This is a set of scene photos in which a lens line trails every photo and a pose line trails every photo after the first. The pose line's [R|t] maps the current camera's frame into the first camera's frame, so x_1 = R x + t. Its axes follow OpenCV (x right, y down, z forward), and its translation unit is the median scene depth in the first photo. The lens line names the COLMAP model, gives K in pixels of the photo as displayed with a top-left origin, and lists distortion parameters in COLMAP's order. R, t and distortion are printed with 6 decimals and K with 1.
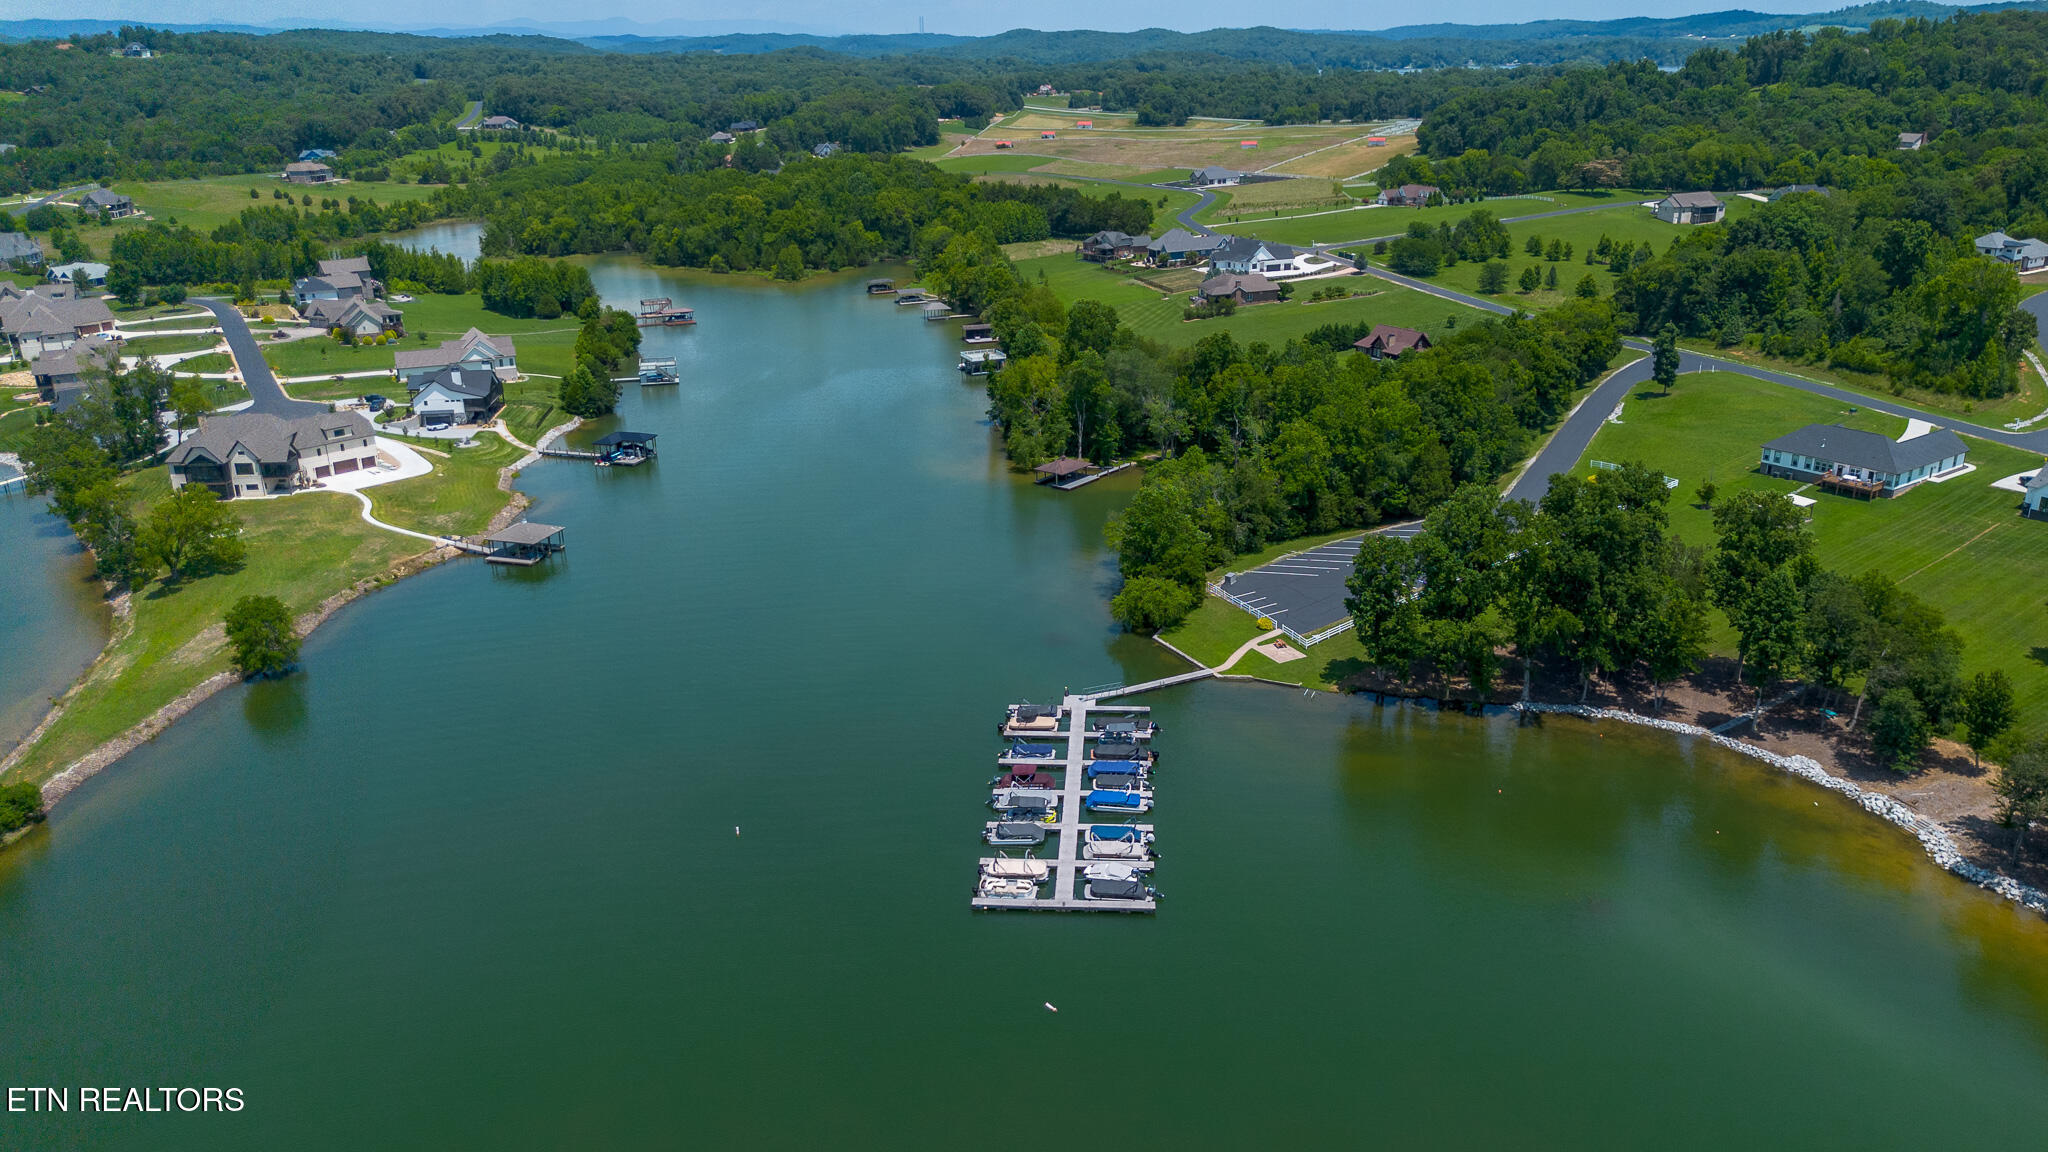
lens RADIAL K [[1494.0, 0, 1028.8], [0, 1494.0, 570.8], [0, 0, 1]] dist [0.057685, -0.049408]
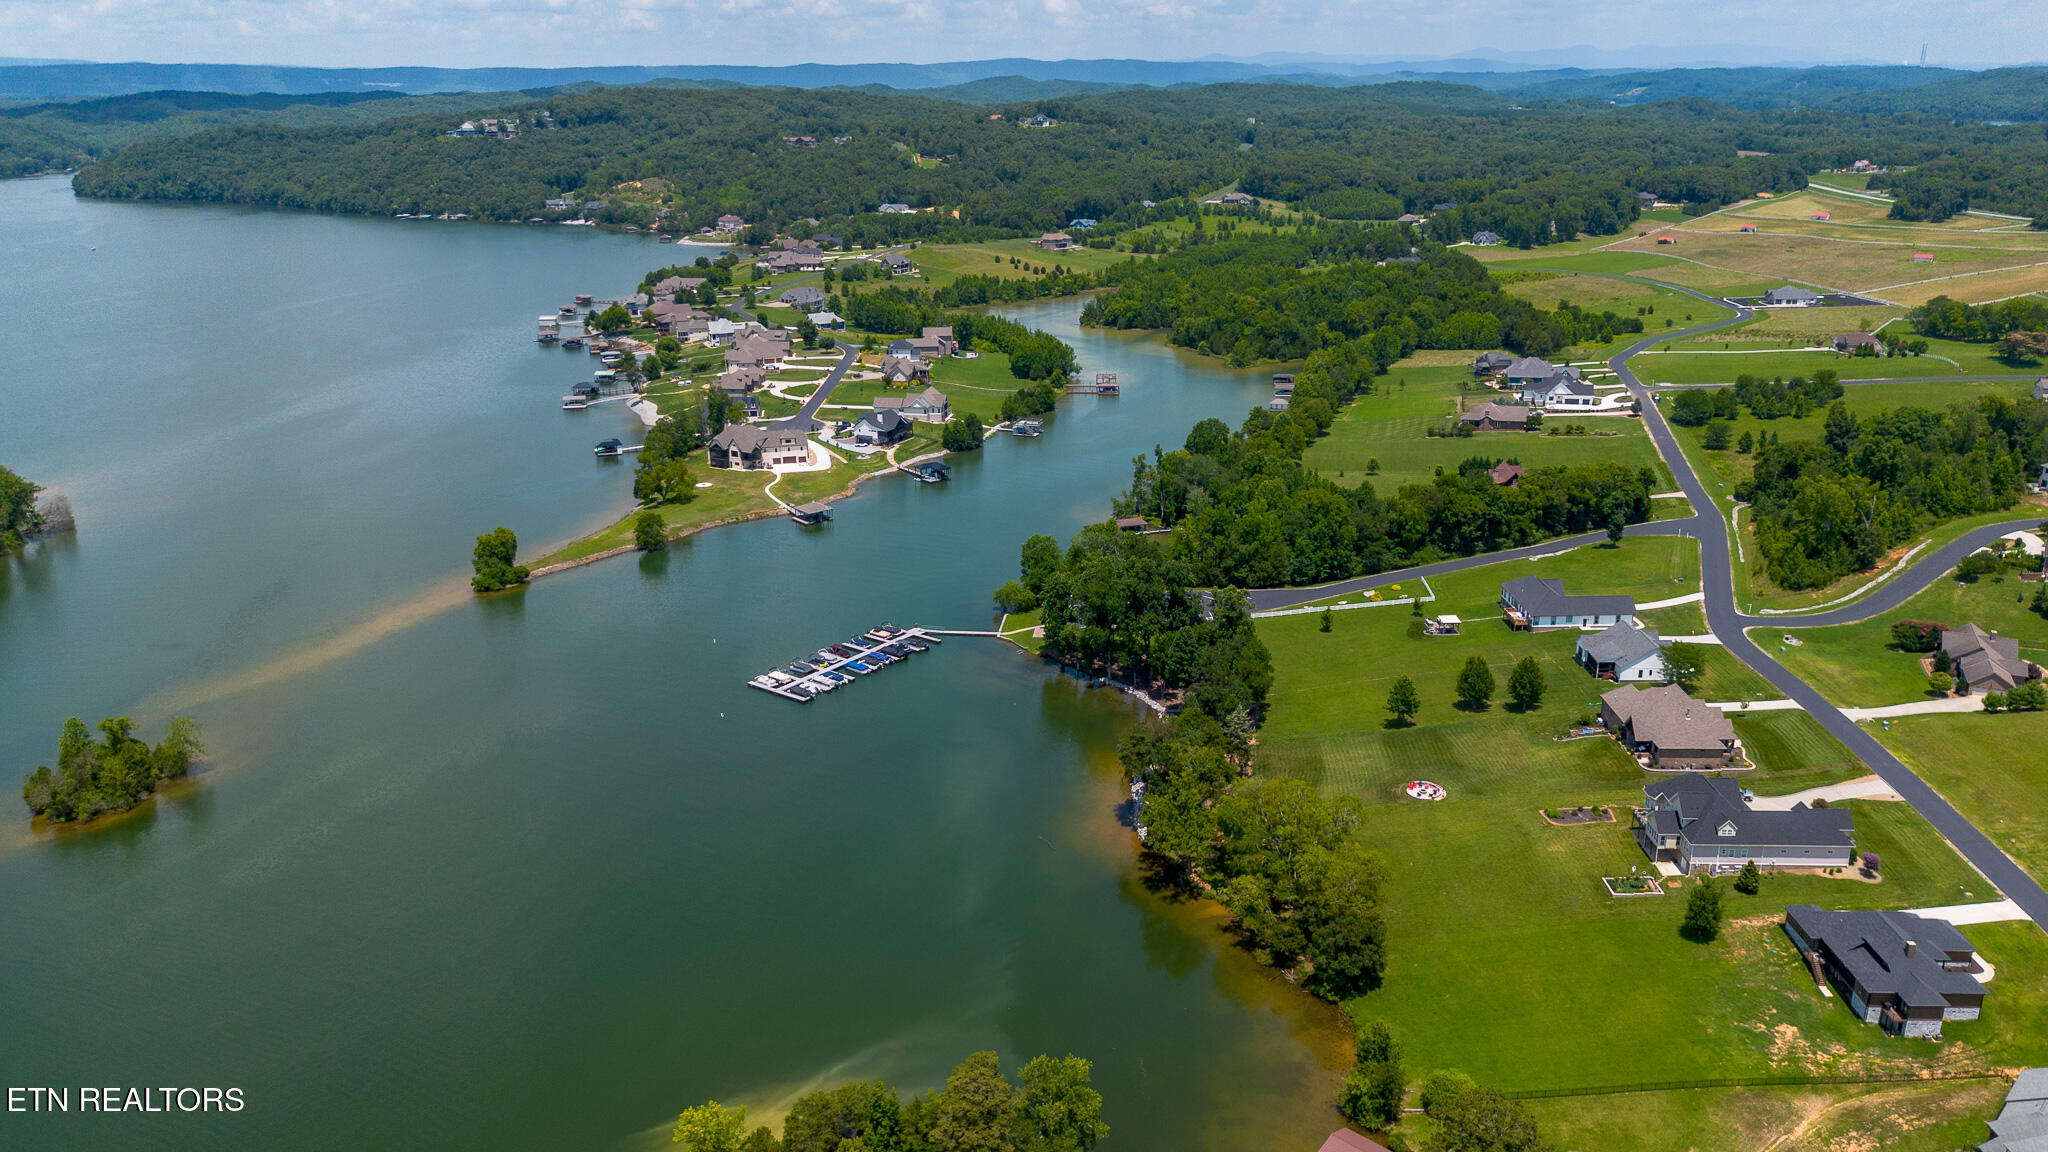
lens RADIAL K [[1494.0, 0, 1020.1], [0, 1494.0, 582.1], [0, 0, 1]] dist [0.057685, -0.049408]
pose [[0.831501, 0.181109, -0.525173, 0.568314], [-0.186582, 0.981495, 0.043061, -0.041118], [0.523253, 0.062182, 0.849906, -0.285612]]
